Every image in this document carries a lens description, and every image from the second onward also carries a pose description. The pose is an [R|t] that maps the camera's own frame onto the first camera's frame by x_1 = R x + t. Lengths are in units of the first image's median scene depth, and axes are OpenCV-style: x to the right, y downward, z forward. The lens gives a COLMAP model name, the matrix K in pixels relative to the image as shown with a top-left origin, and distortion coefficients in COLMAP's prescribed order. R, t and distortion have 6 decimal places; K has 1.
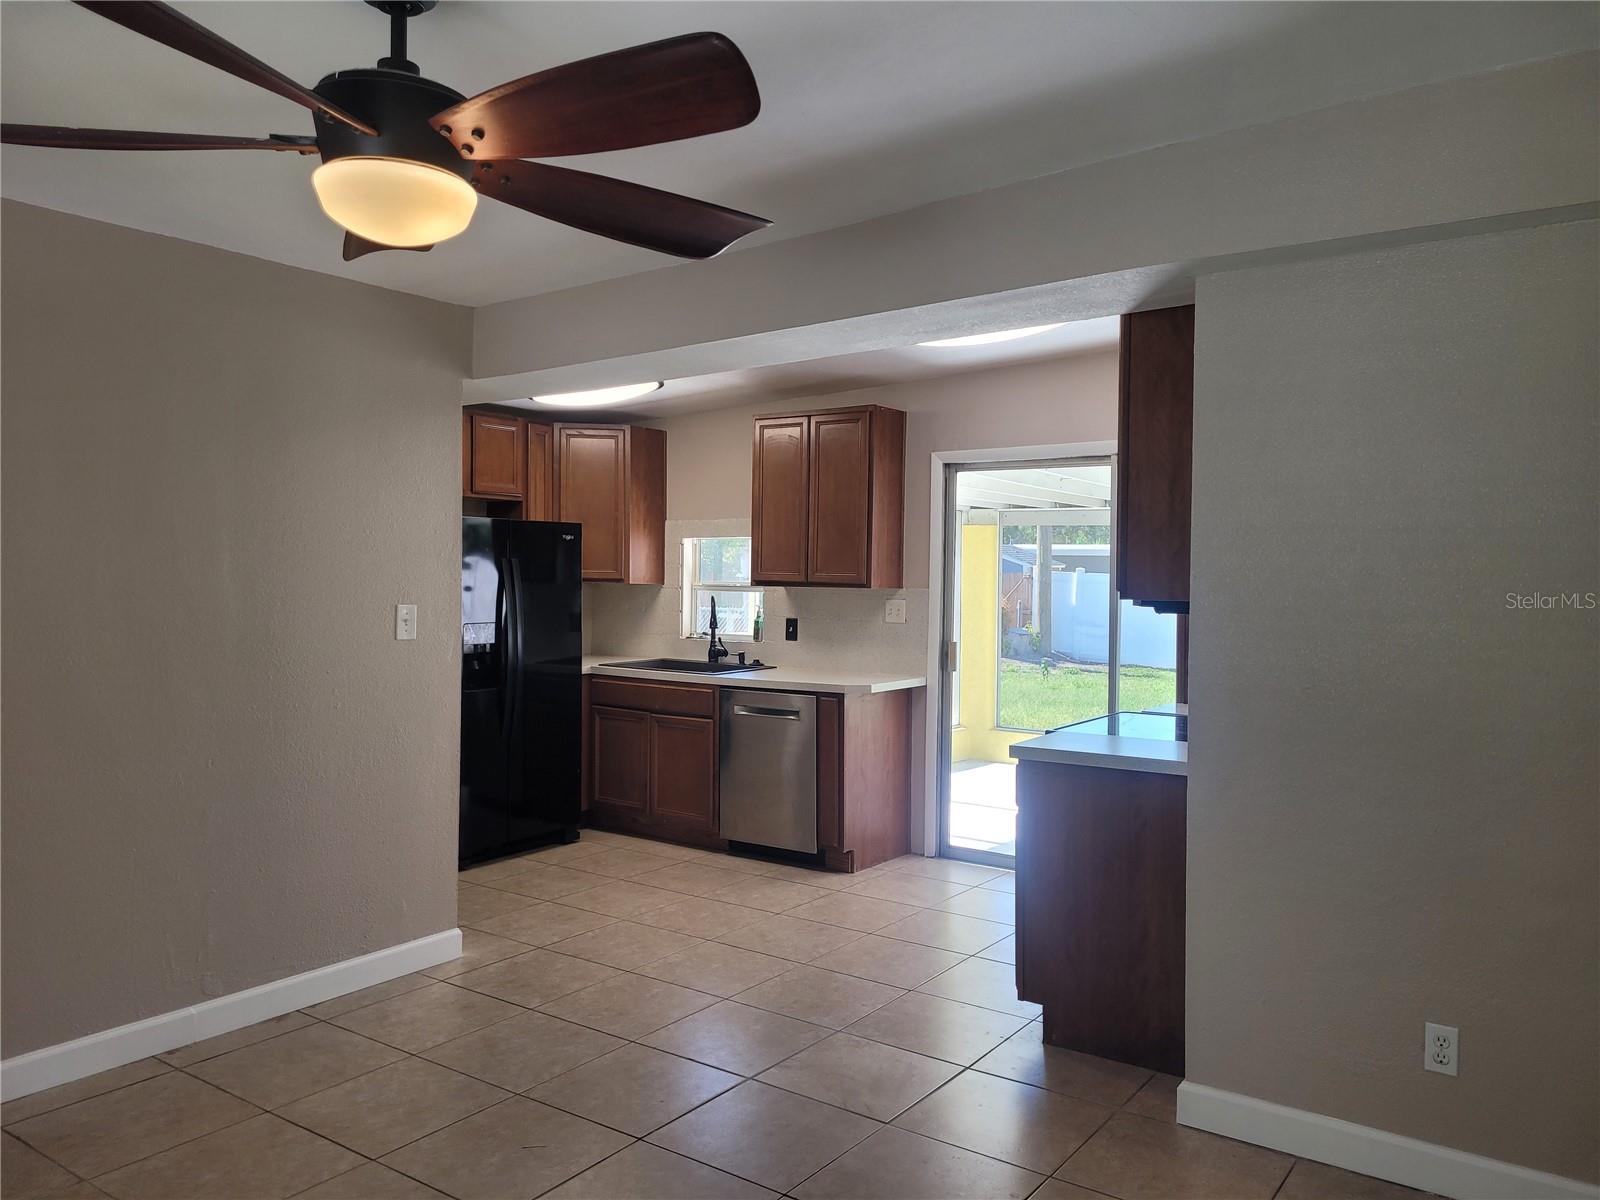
lens RADIAL K [[1187.0, 0, 799.4], [0, 1187.0, 589.7], [0, 0, 1]] dist [0.074429, -0.082619]
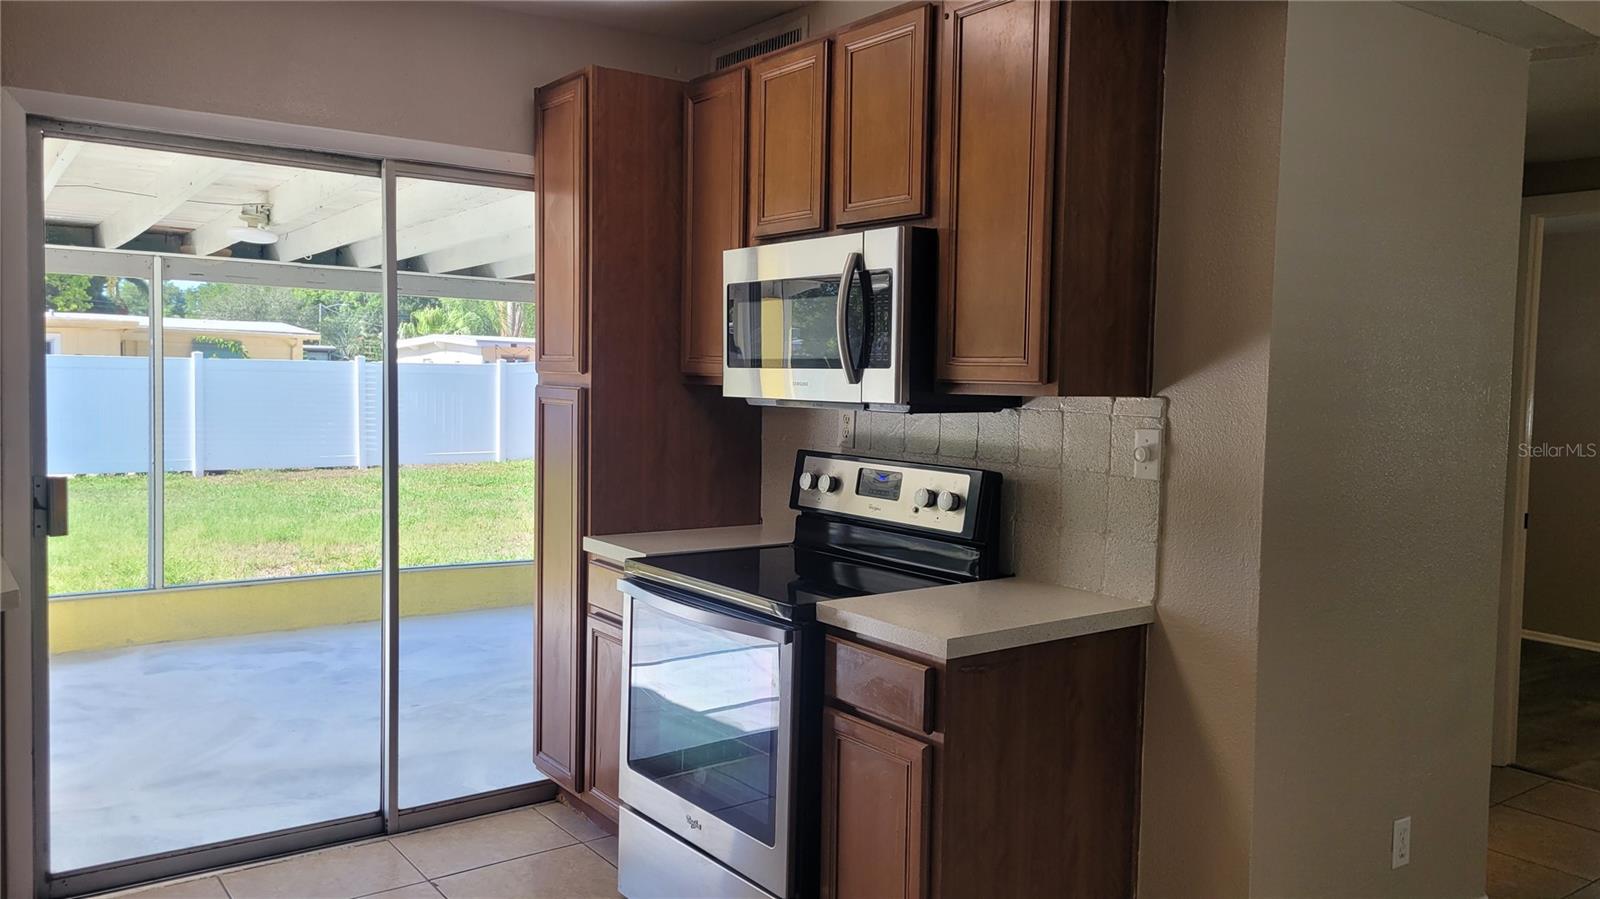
lens RADIAL K [[1194.9, 0, 804.8], [0, 1194.9, 427.6], [0, 0, 1]] dist [0.043294, -0.006197]
pose [[0.310895, -0.046243, 0.949319, -0.273751], [-0.005609, 0.998709, 0.050485, -0.004698], [-0.950428, -0.021020, 0.310234, 0.572652]]
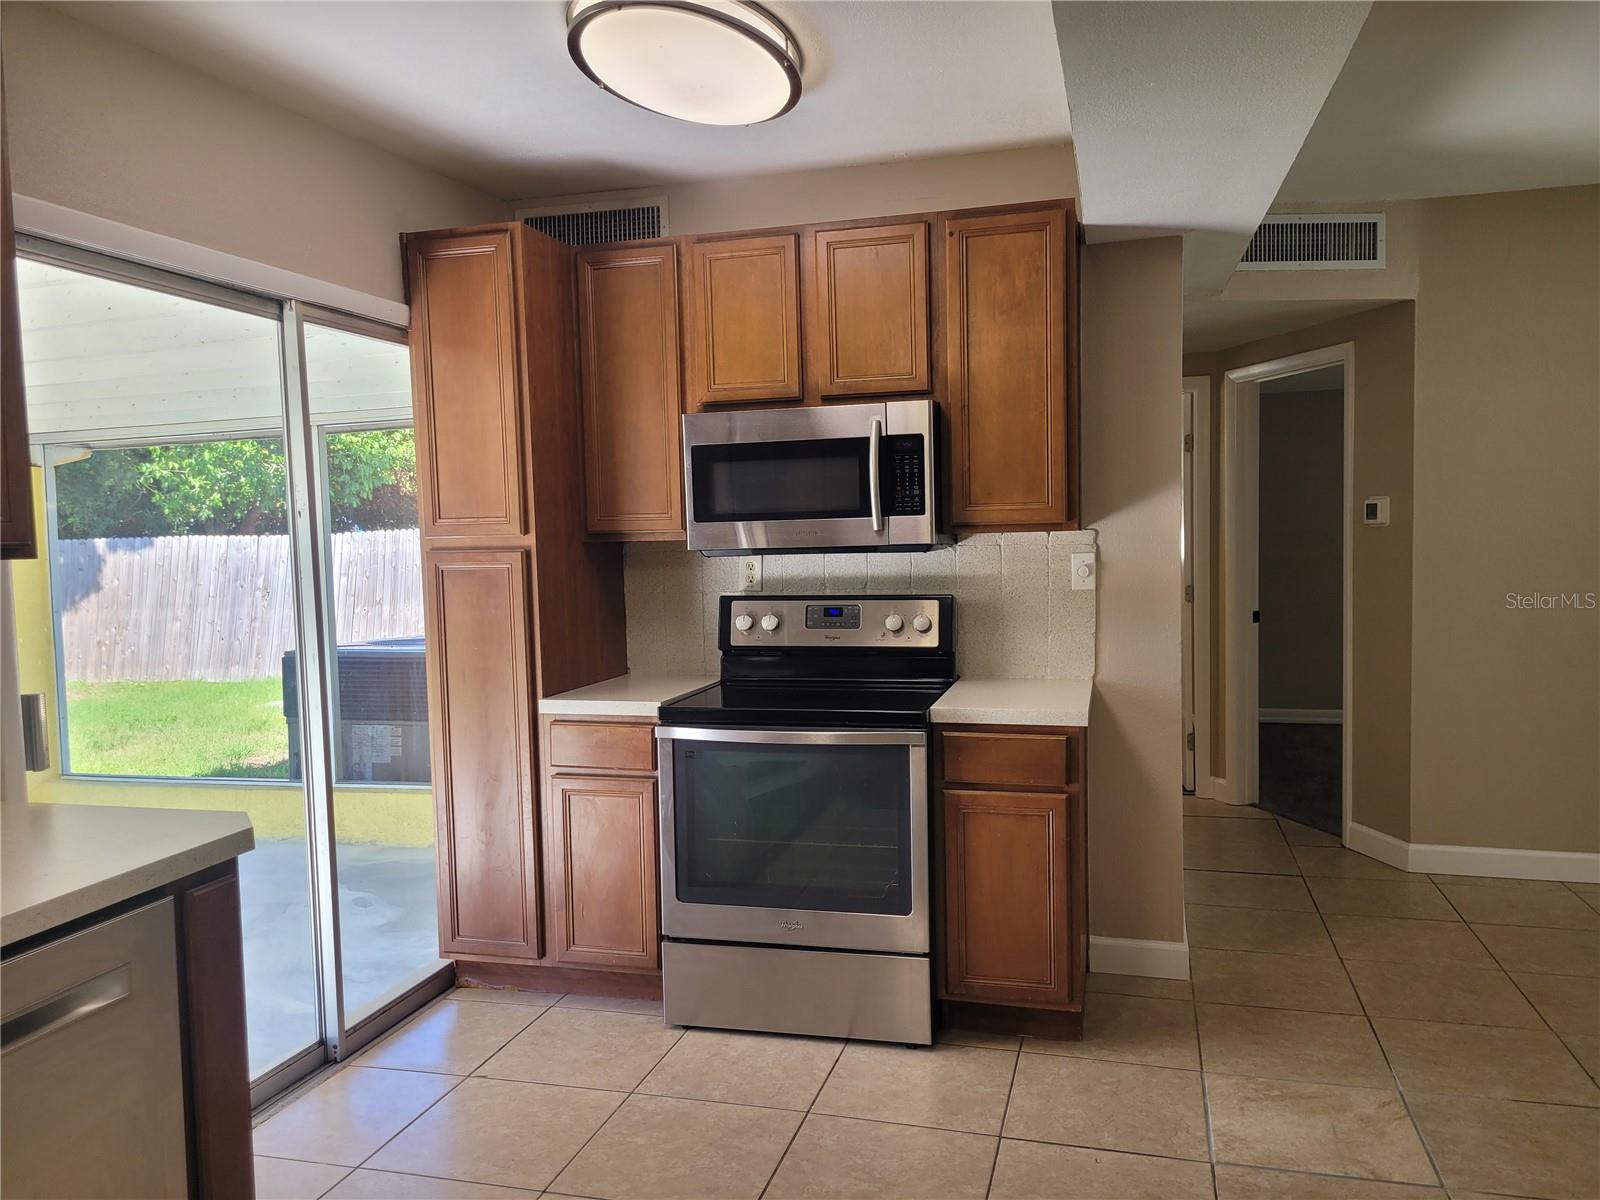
lens RADIAL K [[1200.1, 0, 800.0], [0, 1200.1, 600.0], [0, 0, 1]] dist [0.084036, -0.075547]
pose [[-0.339253, -0.055016, 0.939085, -0.346935], [0.032537, 0.997005, 0.070164, -0.006514], [-0.940132, 0.054358, -0.336446, 0.950127]]
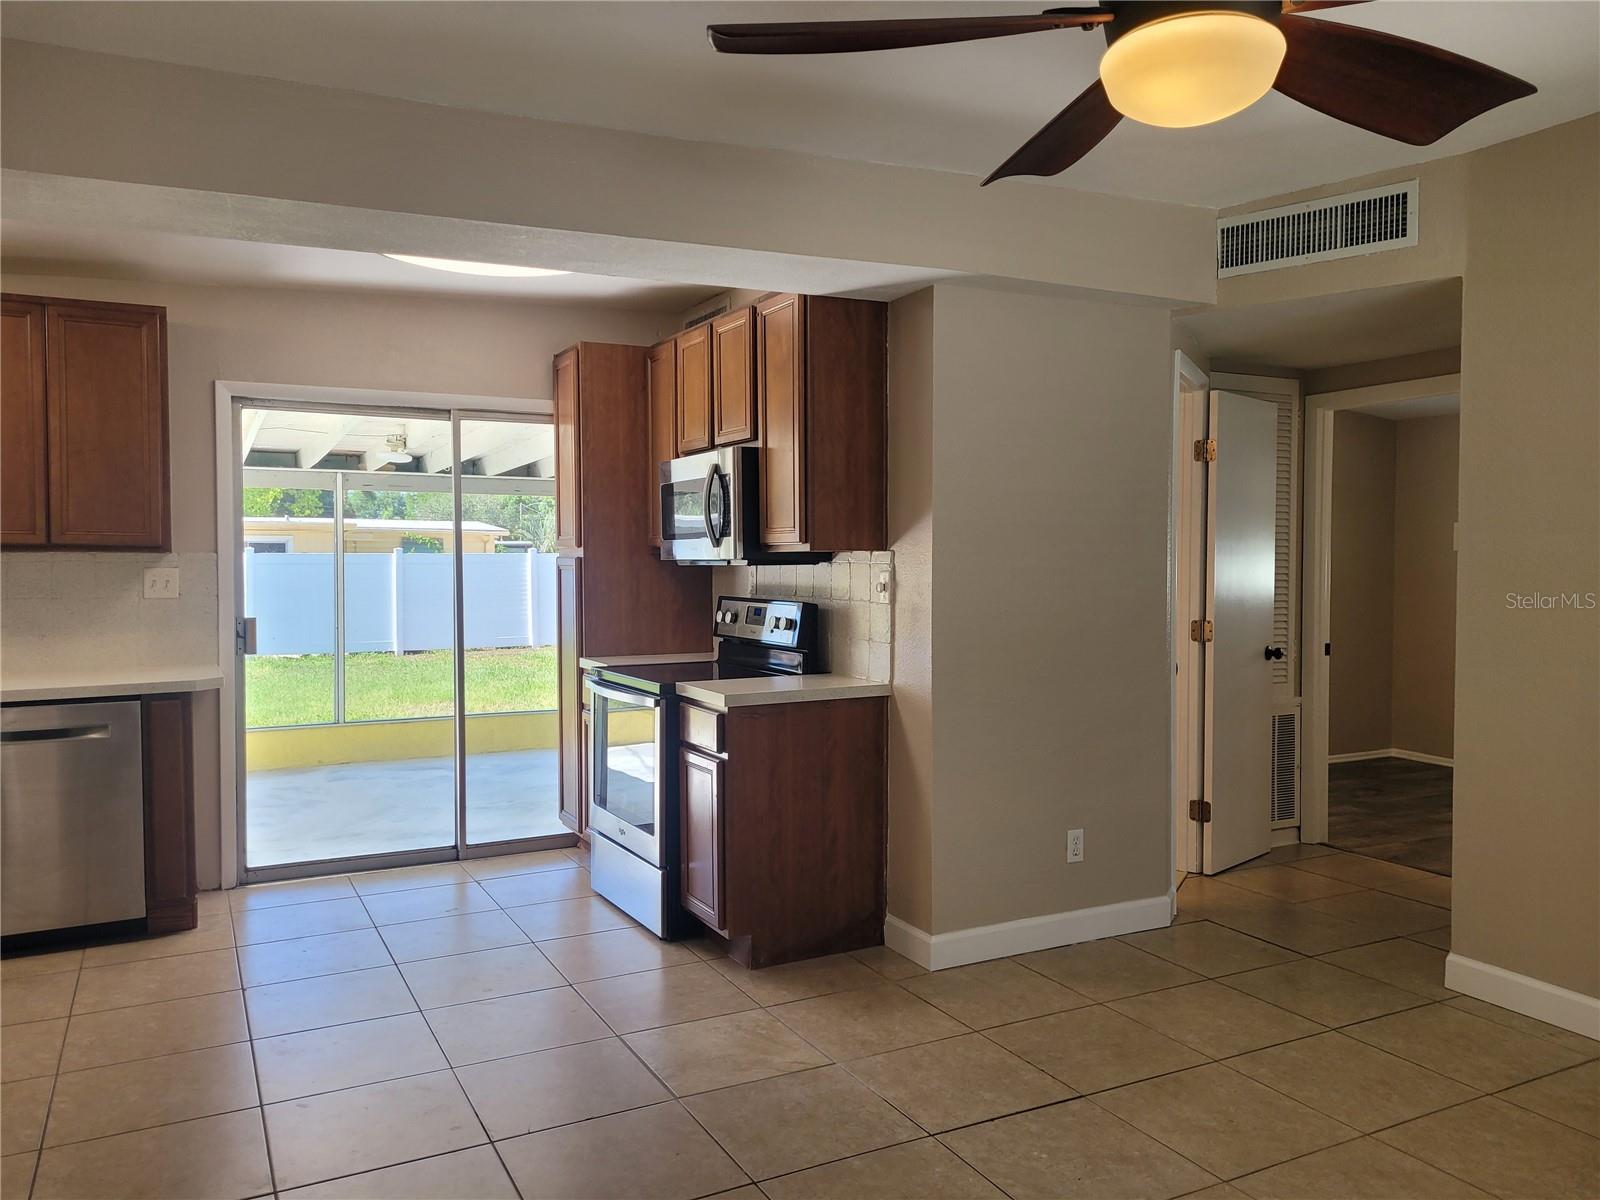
lens RADIAL K [[1187.0, 0, 799.4], [0, 1187.0, 589.7], [0, 0, 1]] dist [0.074429, -0.082619]
pose [[0.454106, -0.034103, 0.890295, -0.454919], [0.017478, 0.999416, 0.029369, 0.007570], [-0.890776, 0.002224, 0.454437, 0.310805]]
